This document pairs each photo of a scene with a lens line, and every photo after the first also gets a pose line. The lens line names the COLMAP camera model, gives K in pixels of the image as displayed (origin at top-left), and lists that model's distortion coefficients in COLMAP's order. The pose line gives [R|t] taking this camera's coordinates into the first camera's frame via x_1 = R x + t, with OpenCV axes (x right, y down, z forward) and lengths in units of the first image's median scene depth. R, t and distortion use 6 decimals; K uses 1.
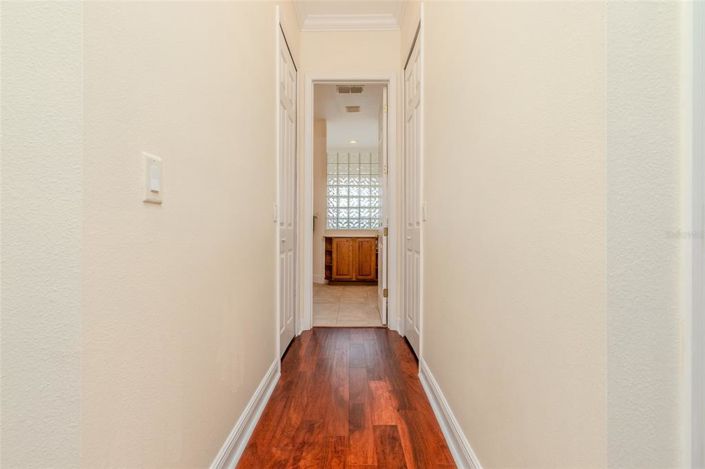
lens RADIAL K [[311.9, 0, 350.6], [0, 311.9, 228.0], [0, 0, 1]] dist [0.002347, 0.000421]
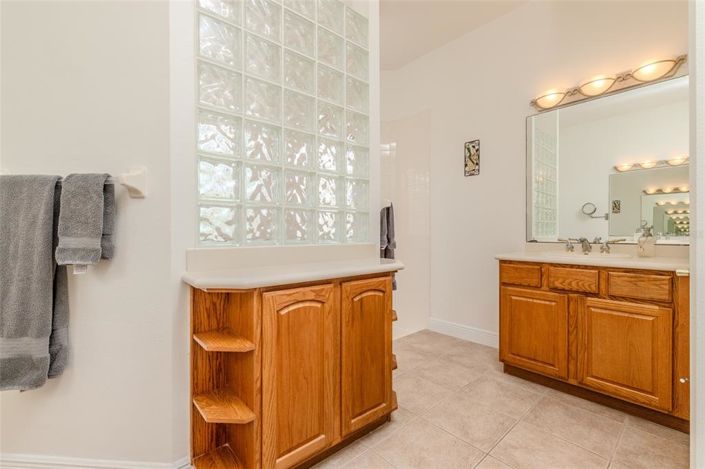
lens RADIAL K [[311.9, 0, 350.6], [0, 311.9, 228.0], [0, 0, 1]] dist [0.002347, 0.000421]
pose [[0.748051, 0.009072, 0.663579, -0.138431], [0.000376, 0.999901, -0.014095, -0.006441], [-0.663641, 0.010793, 0.747973, 0.742989]]
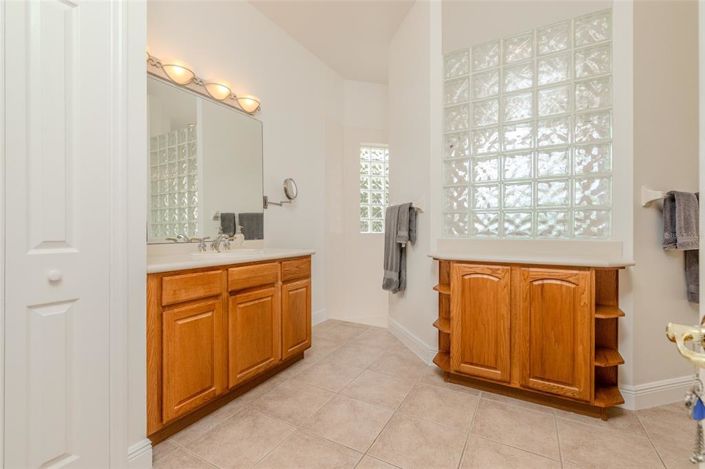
lens RADIAL K [[311.9, 0, 350.6], [0, 311.9, 228.0], [0, 0, 1]] dist [0.002347, 0.000421]
pose [[0.872062, -0.000004, -0.489395, 0.019370], [-0.004920, 0.999949, -0.008775, -0.003933], [0.489370, 0.010061, 0.872018, 0.571747]]
